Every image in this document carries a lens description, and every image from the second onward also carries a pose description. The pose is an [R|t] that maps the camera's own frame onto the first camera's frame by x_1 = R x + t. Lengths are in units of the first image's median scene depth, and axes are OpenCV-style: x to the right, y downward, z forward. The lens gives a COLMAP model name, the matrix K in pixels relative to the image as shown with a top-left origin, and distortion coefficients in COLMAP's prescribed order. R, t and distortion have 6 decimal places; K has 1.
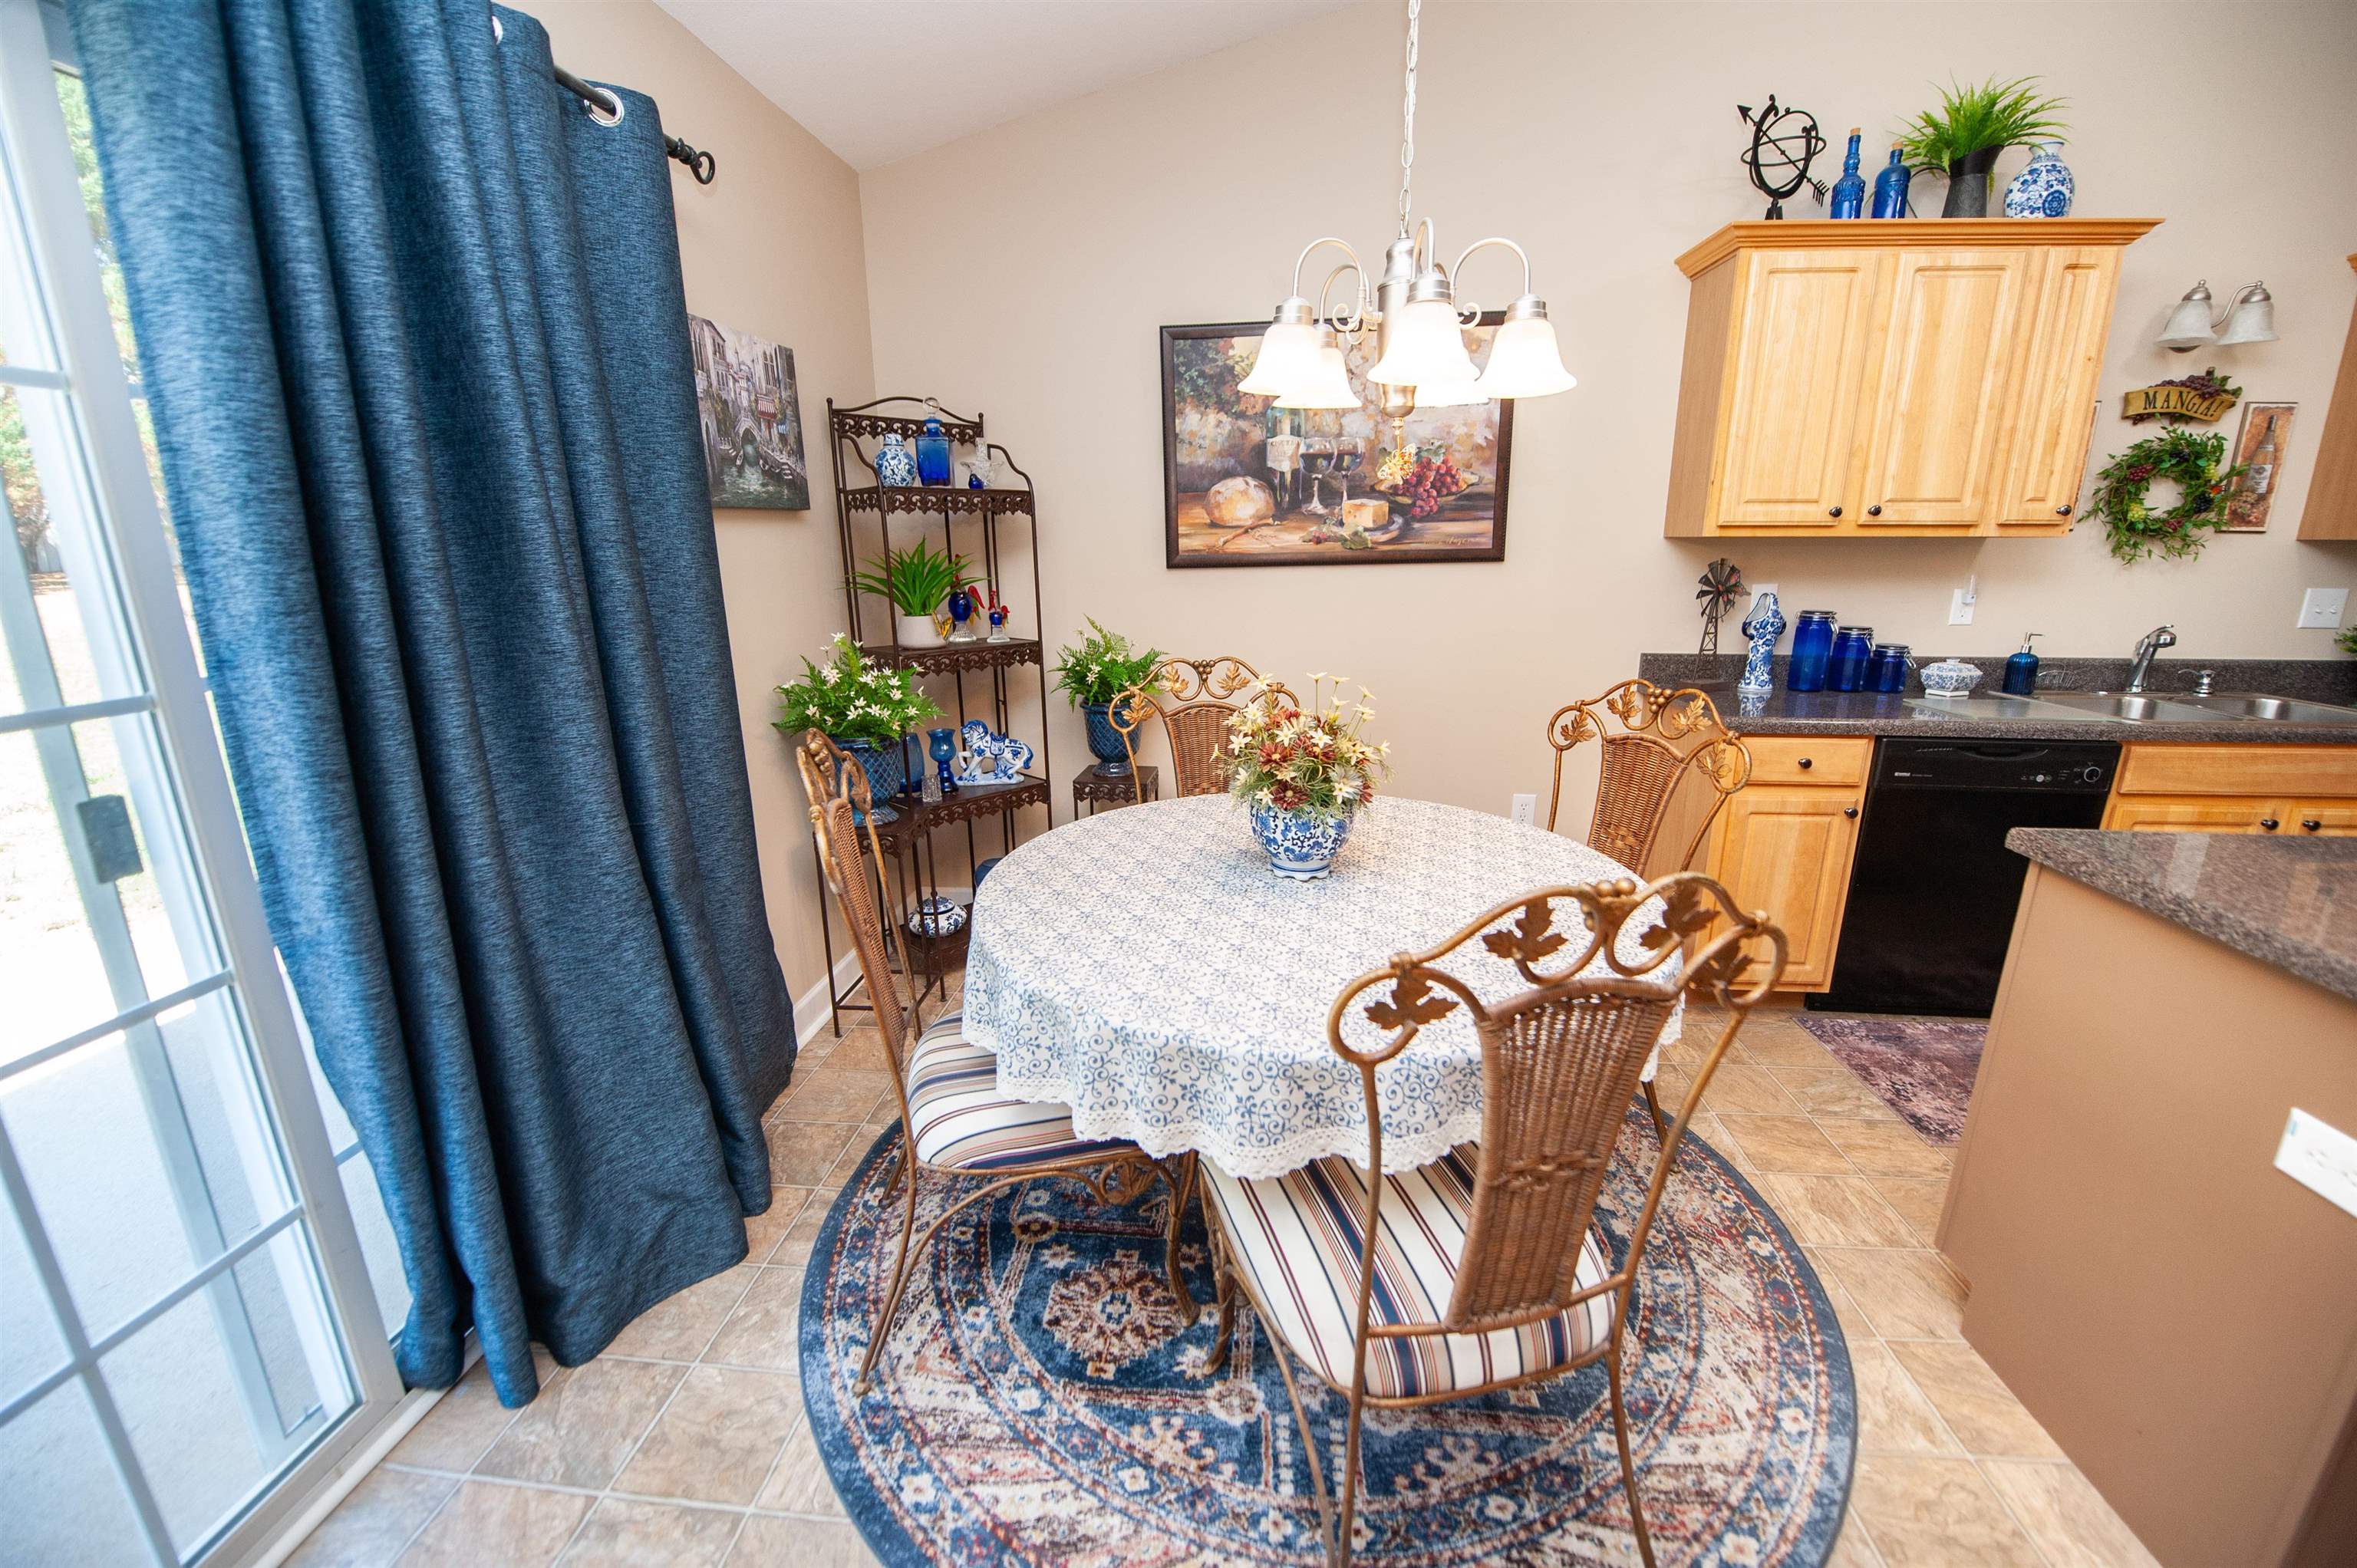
lens RADIAL K [[942.8, 0, 1181.7], [0, 942.8, 785.1], [0, 0, 1]] dist [-0.016106, -0.000958]
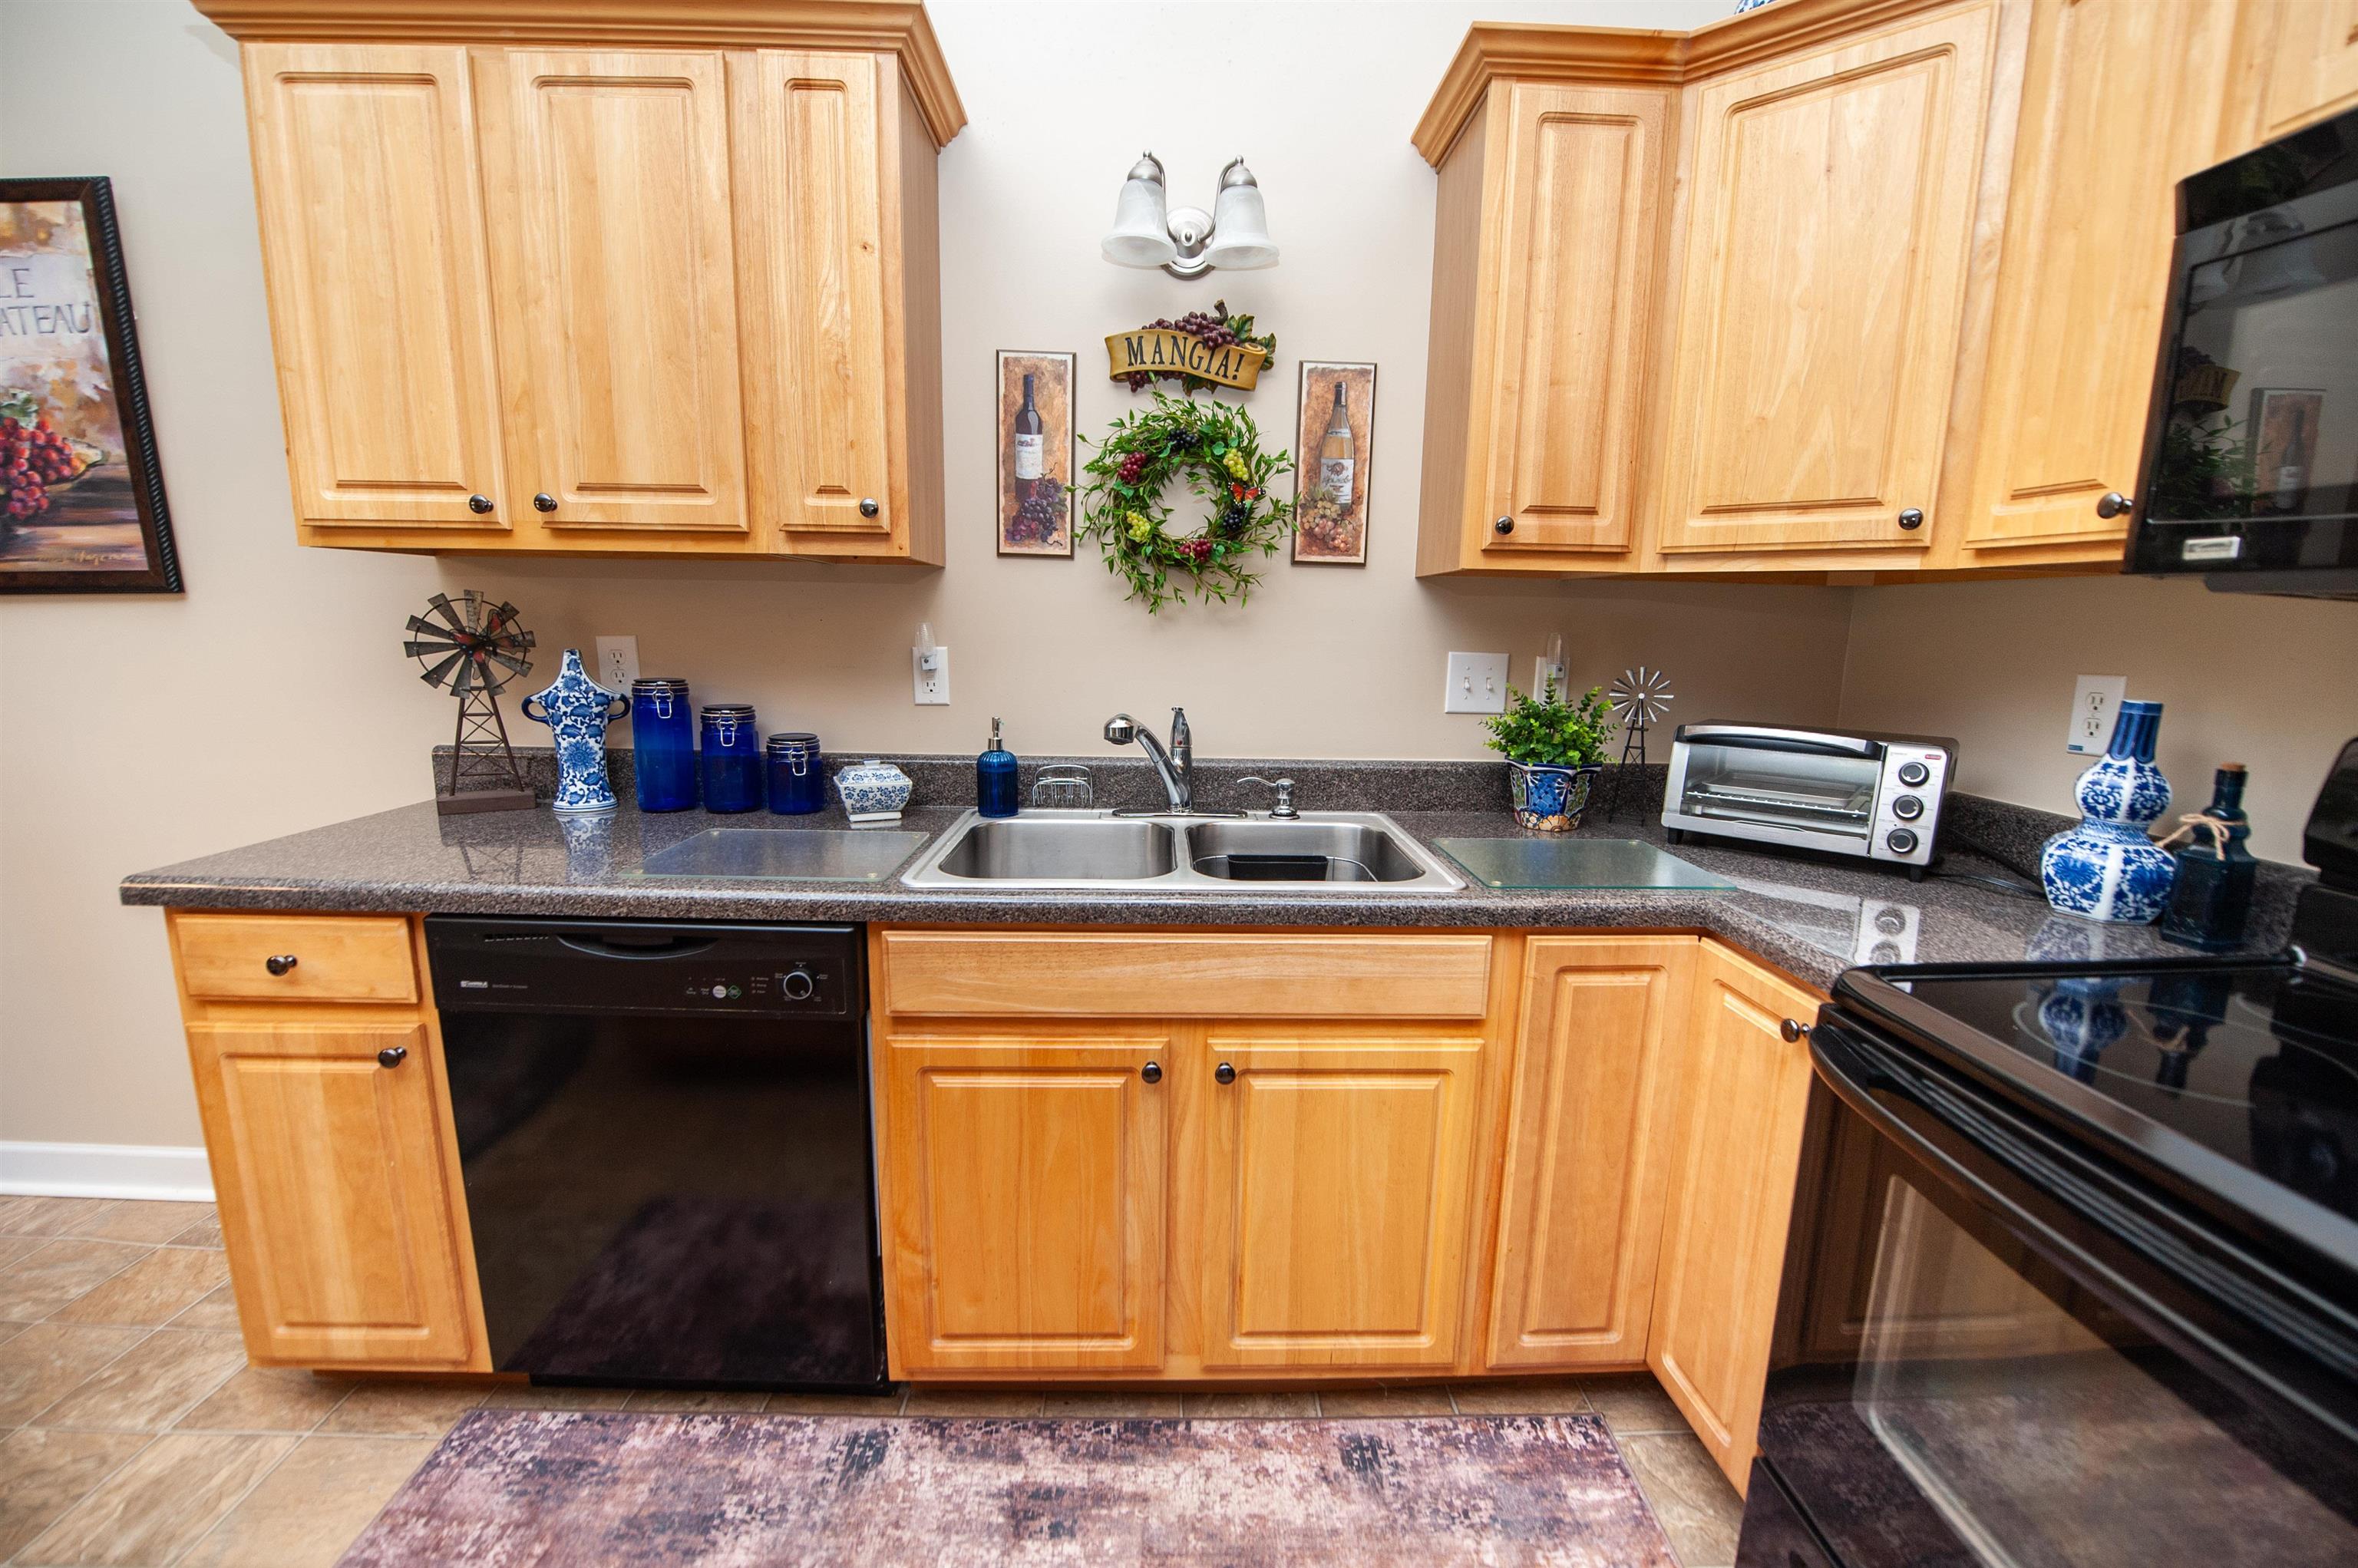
lens RADIAL K [[943.2, 0, 1178.0], [0, 943.2, 782.5], [0, 0, 1]] dist [-0.016106, -0.000958]
pose [[0.993910, 0.005617, 0.110054, 0.981582], [0.002377, 0.997375, -0.072373, -0.076541], [-0.110172, 0.072193, 0.991287, 0.374026]]
